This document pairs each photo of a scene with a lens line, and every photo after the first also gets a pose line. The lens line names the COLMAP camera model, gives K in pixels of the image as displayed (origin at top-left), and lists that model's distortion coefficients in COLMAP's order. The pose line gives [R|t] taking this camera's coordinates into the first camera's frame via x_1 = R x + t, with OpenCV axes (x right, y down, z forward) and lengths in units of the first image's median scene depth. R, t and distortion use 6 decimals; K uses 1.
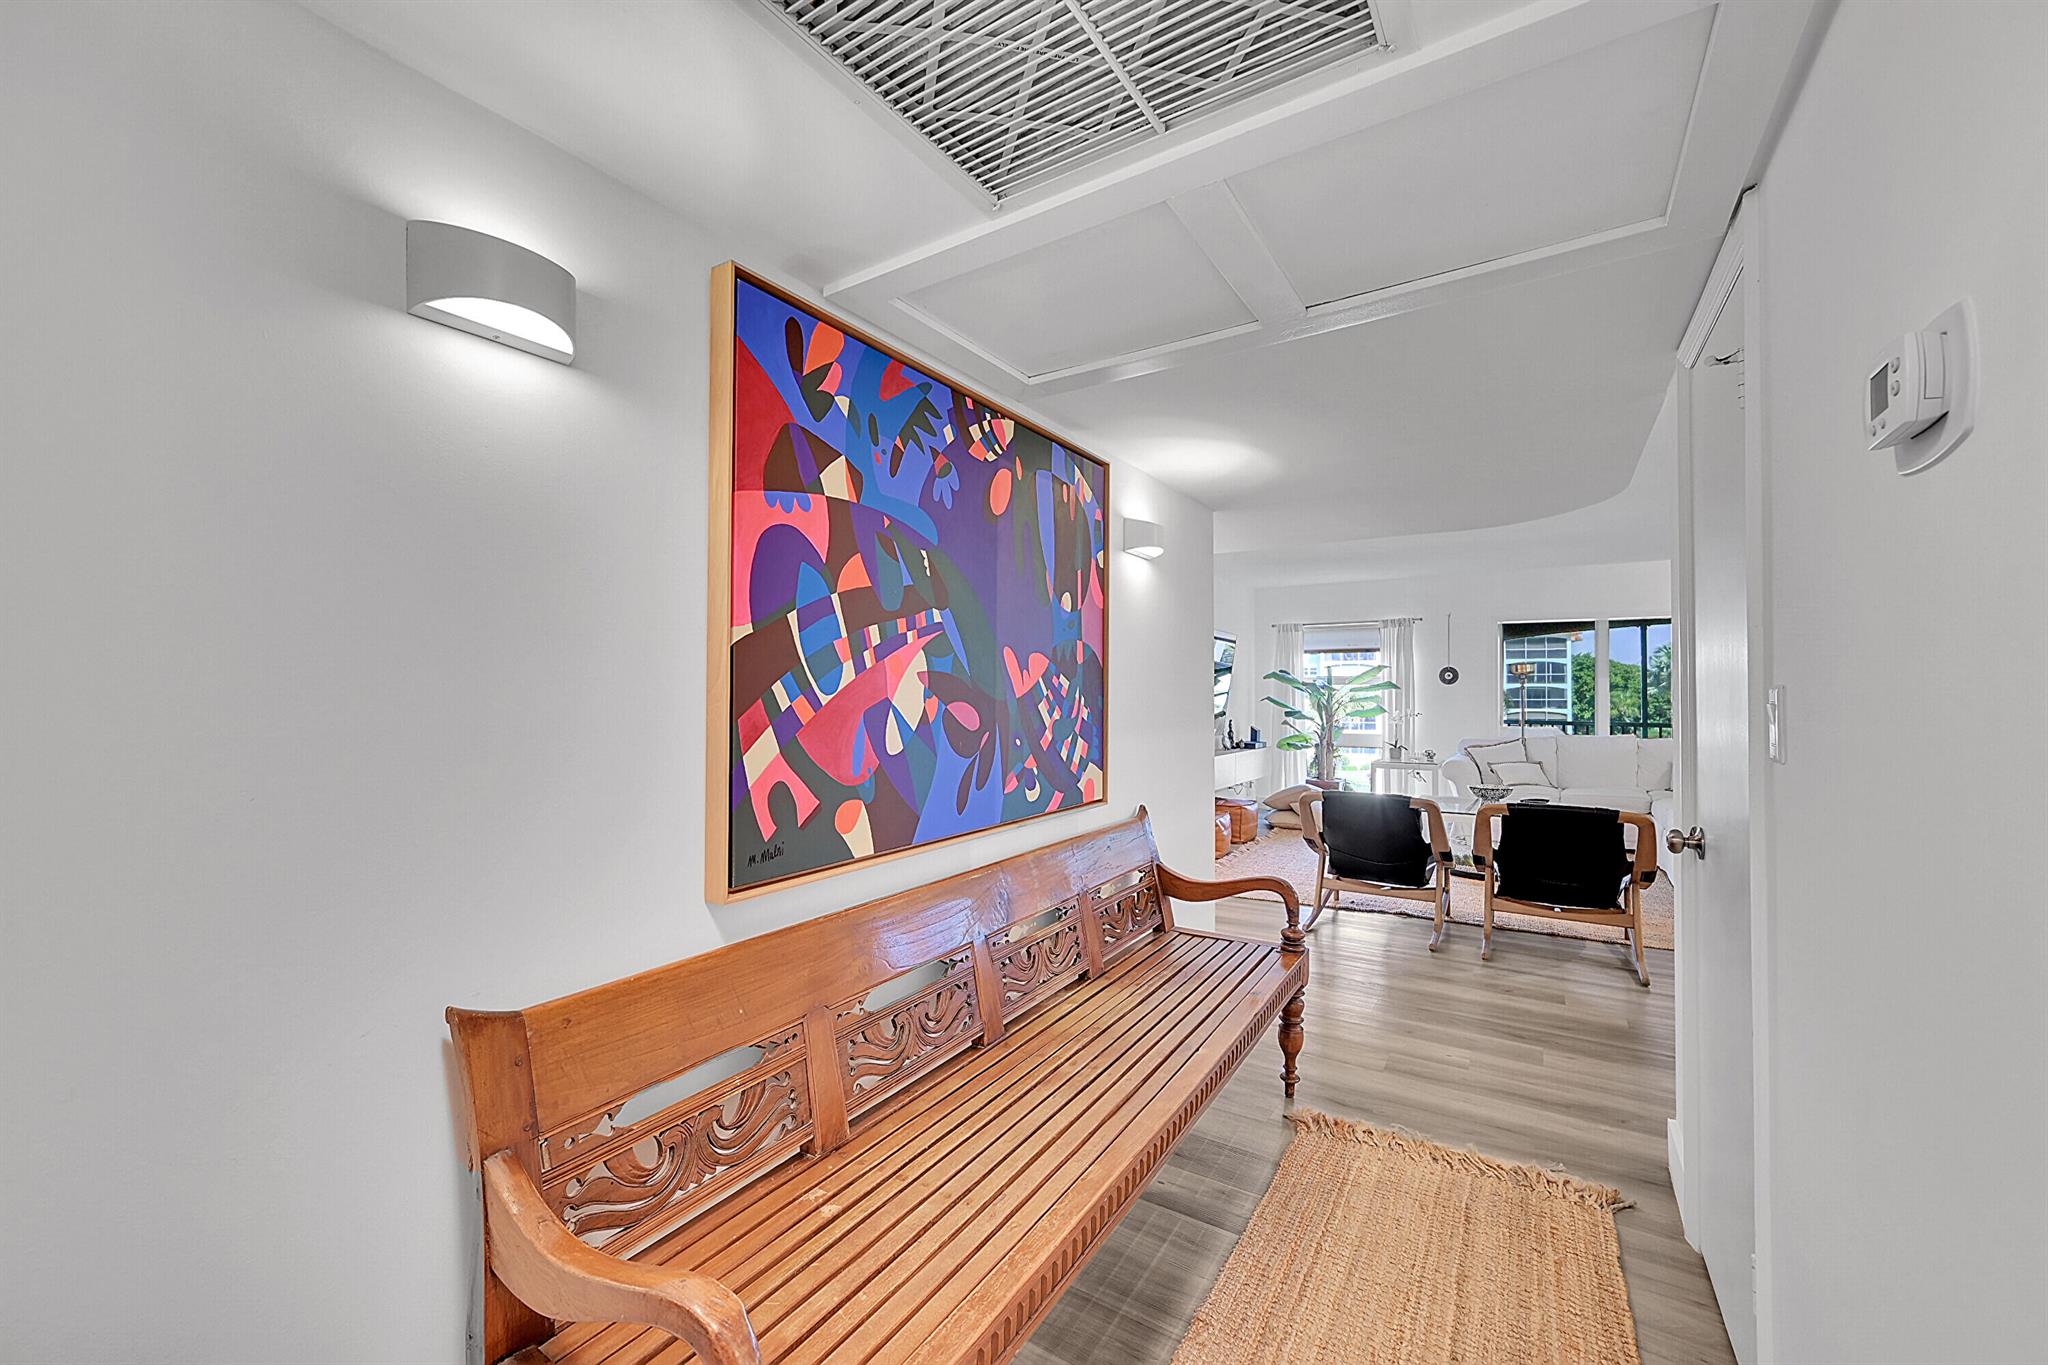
lens RADIAL K [[807.6, 0, 1021.2], [0, 807.6, 683.8], [0, 0, 1]] dist [-0.002495, 0.000989]
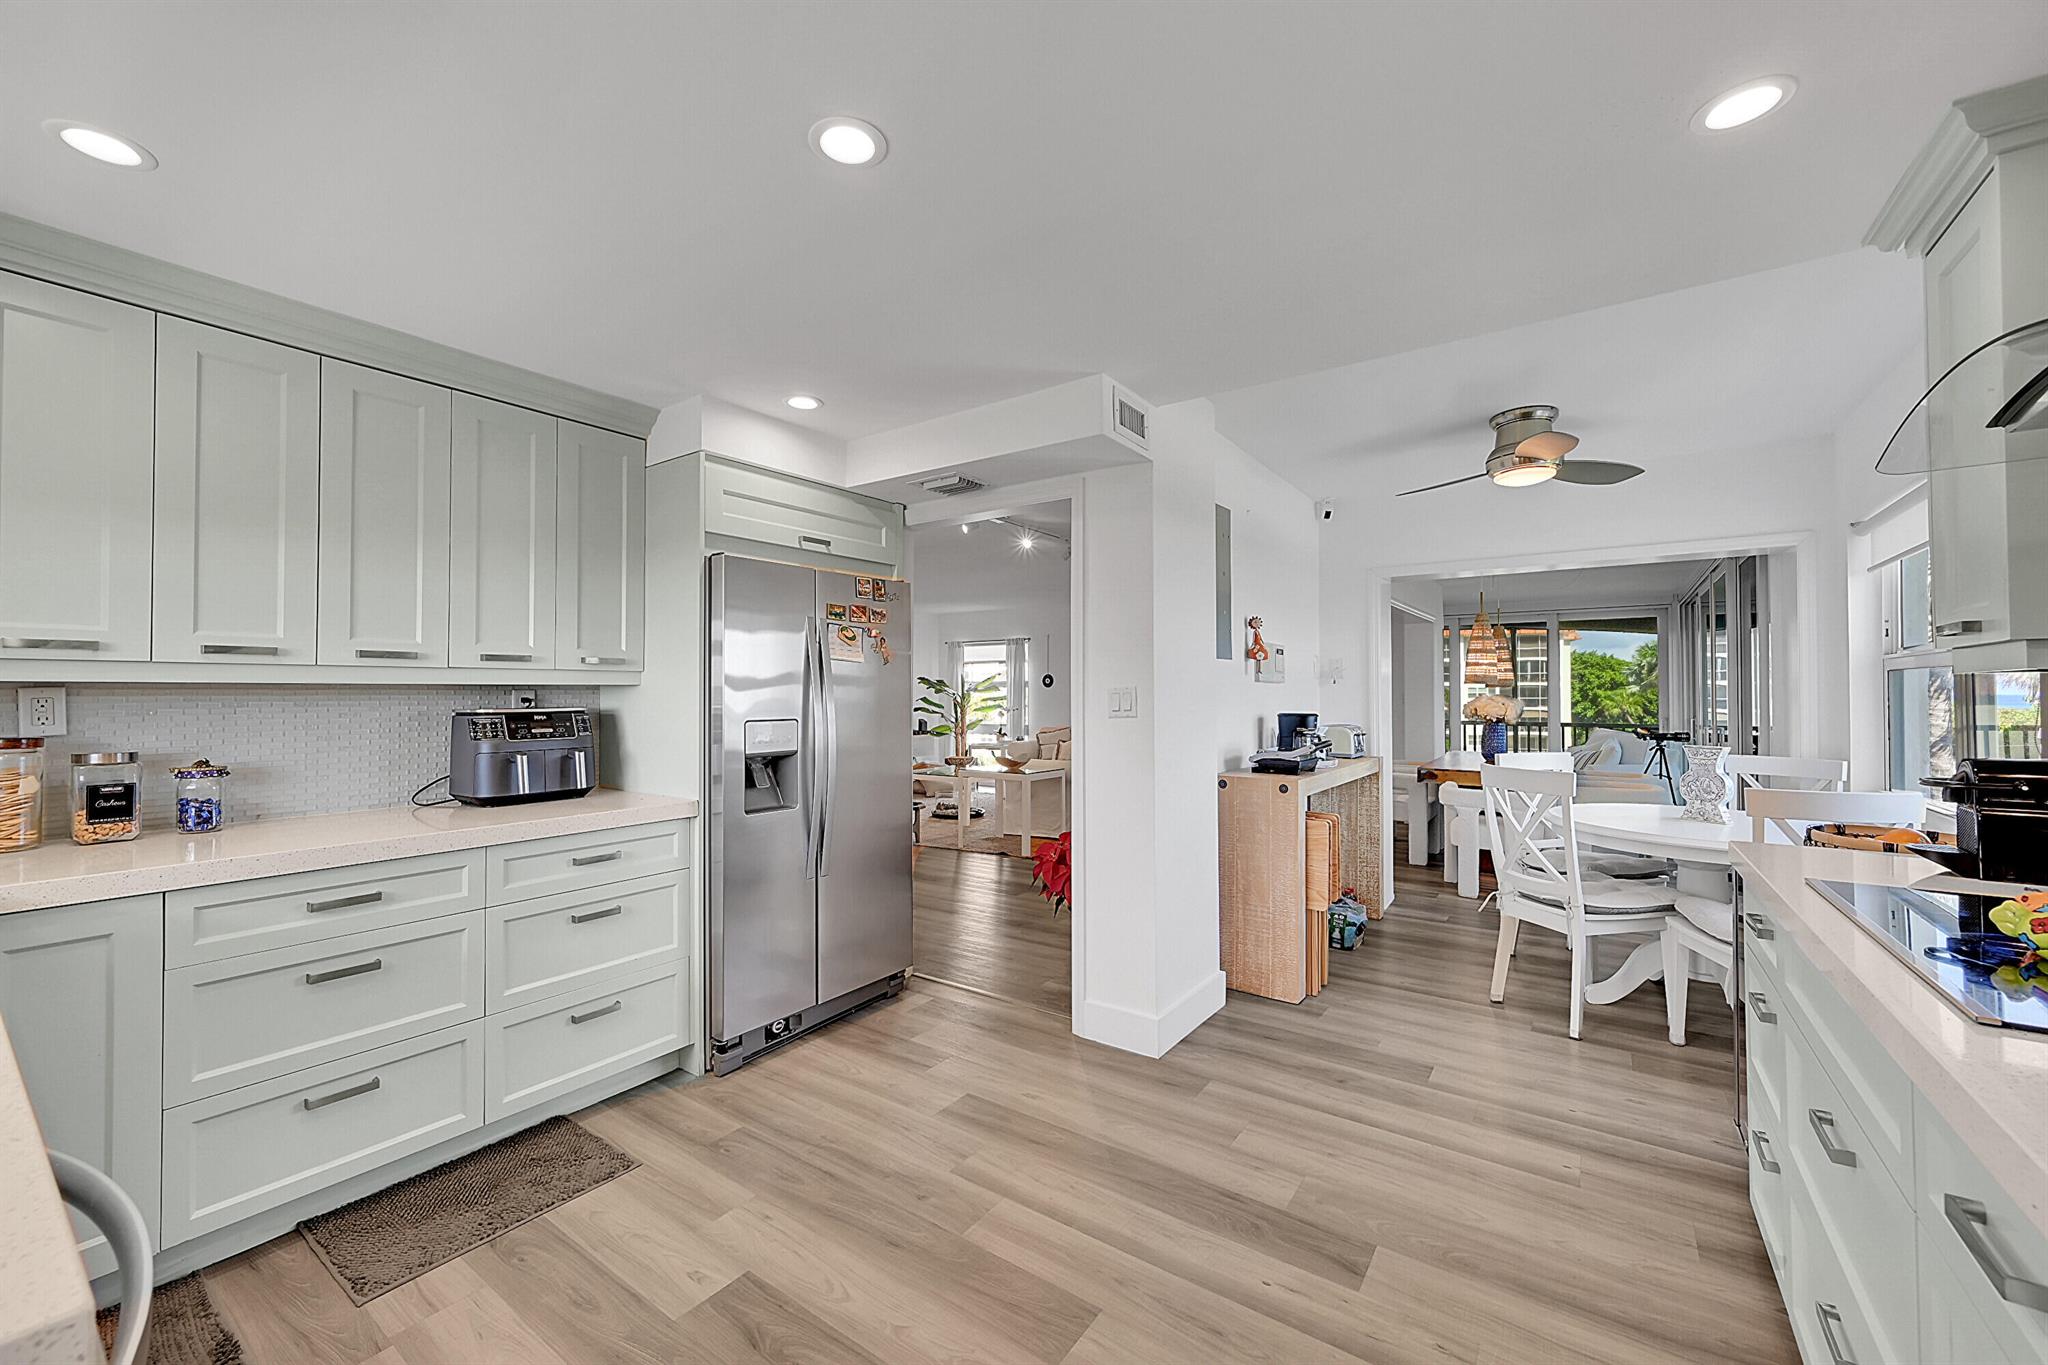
lens RADIAL K [[807.6, 0, 1021.2], [0, 807.6, 683.8], [0, 0, 1]] dist [-0.002495, 0.000989]
pose [[0.998816, -0.000598, -0.048647, 0.527670], [0.000698, 0.999998, 0.002042, -0.007658], [0.048646, -0.002074, 0.998814, -0.335022]]
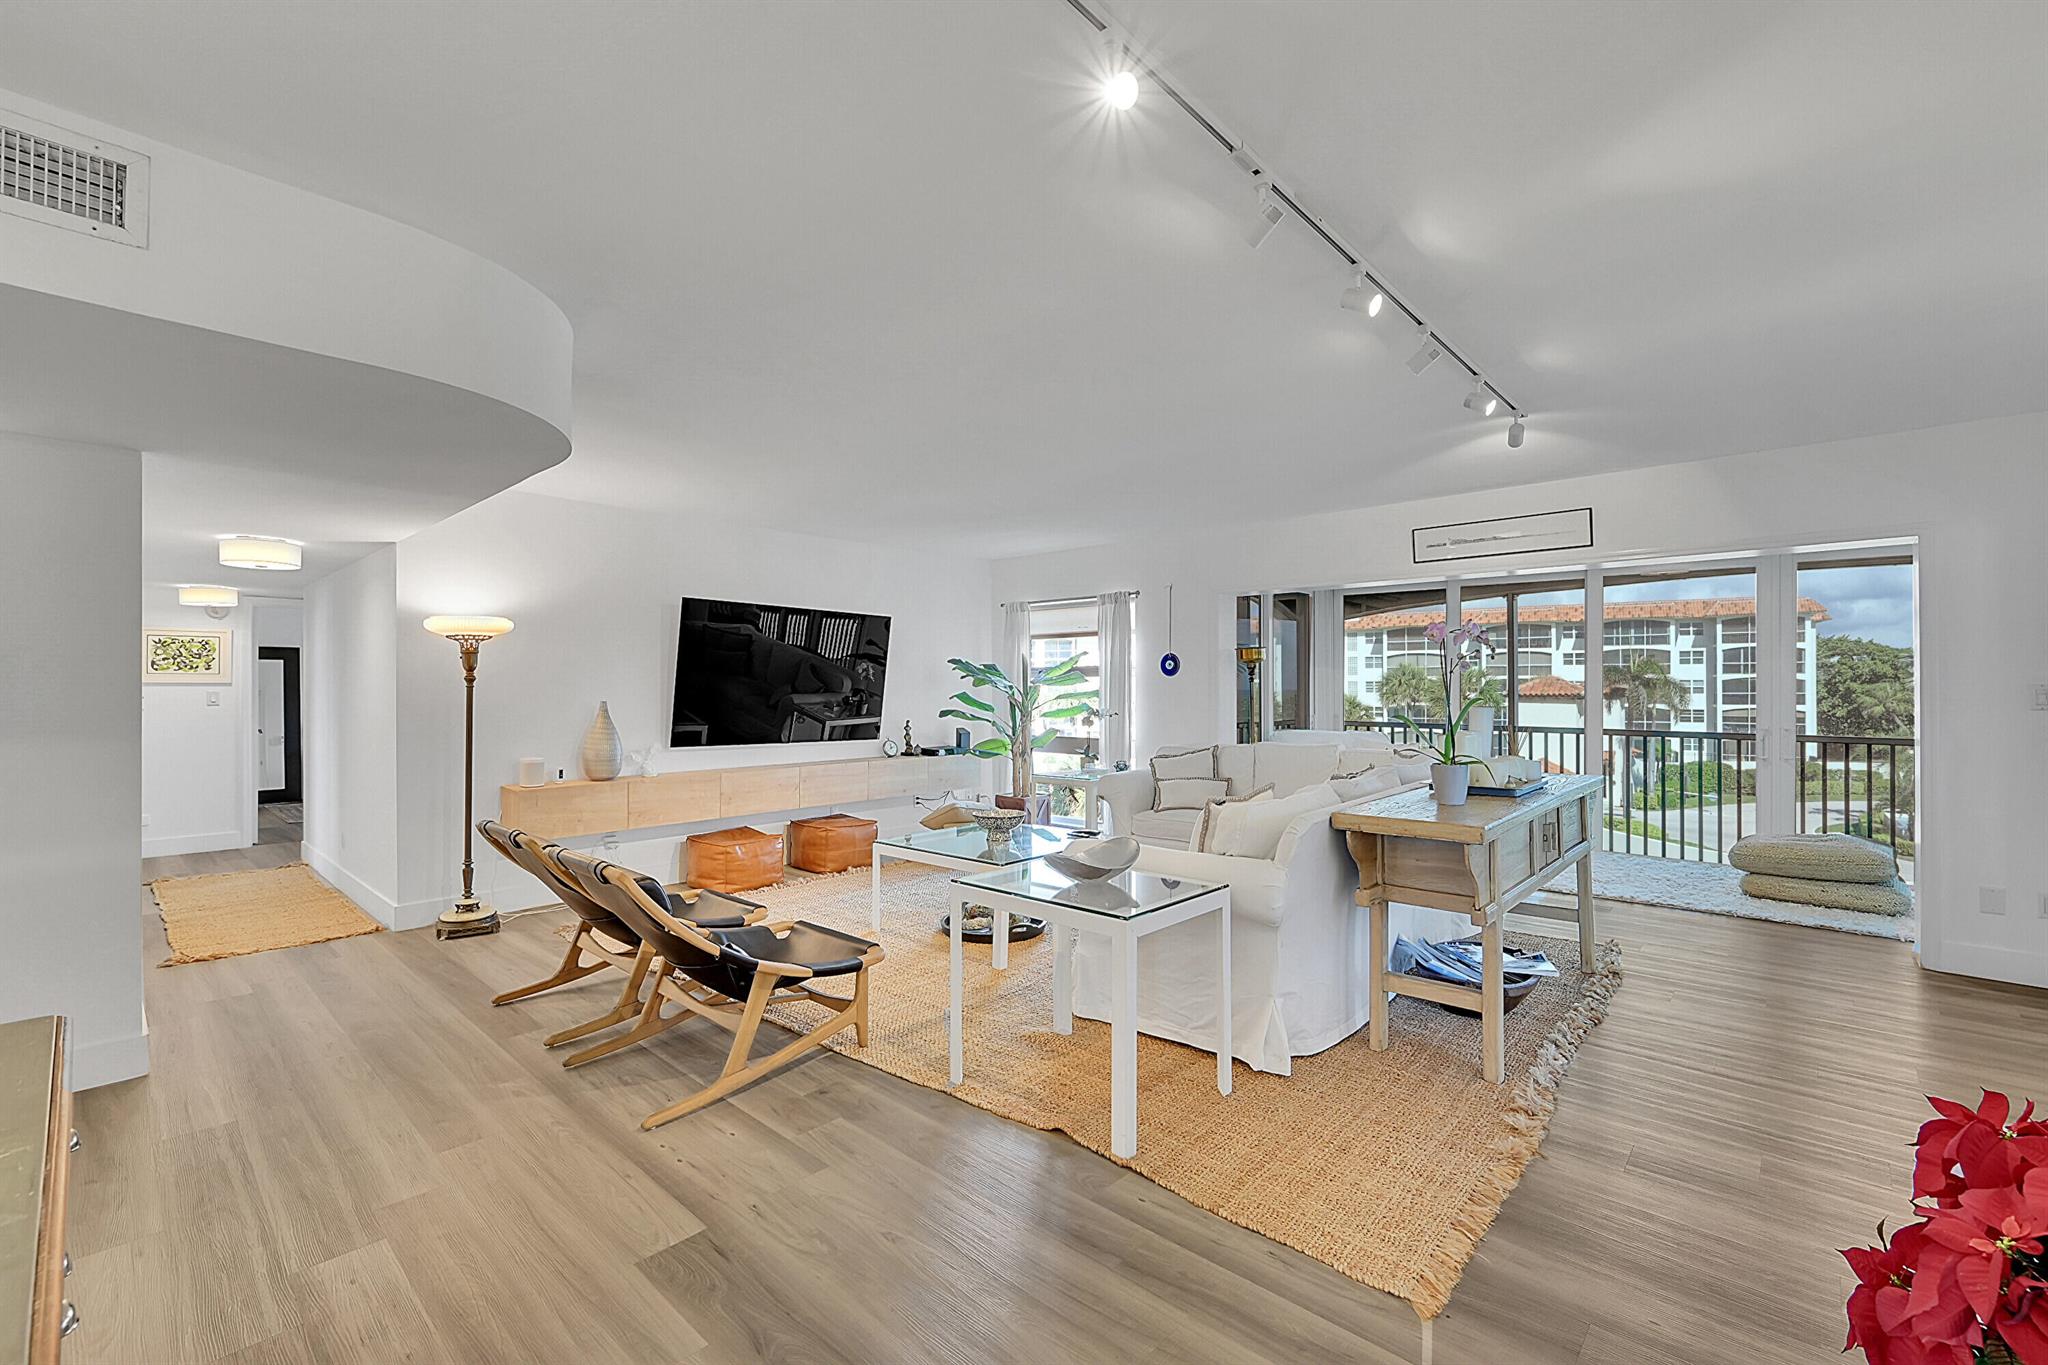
lens RADIAL K [[862.0, 0, 1024.0], [0, 862.0, 682.5], [0, 0, 1]] dist [-0.000530, 0.000358]
pose [[0.985189, -0.000452, -0.171471, 0.511221], [0.001916, 0.999963, 0.008374, -0.000180], [0.171461, -0.008578, 0.985154, 0.151149]]
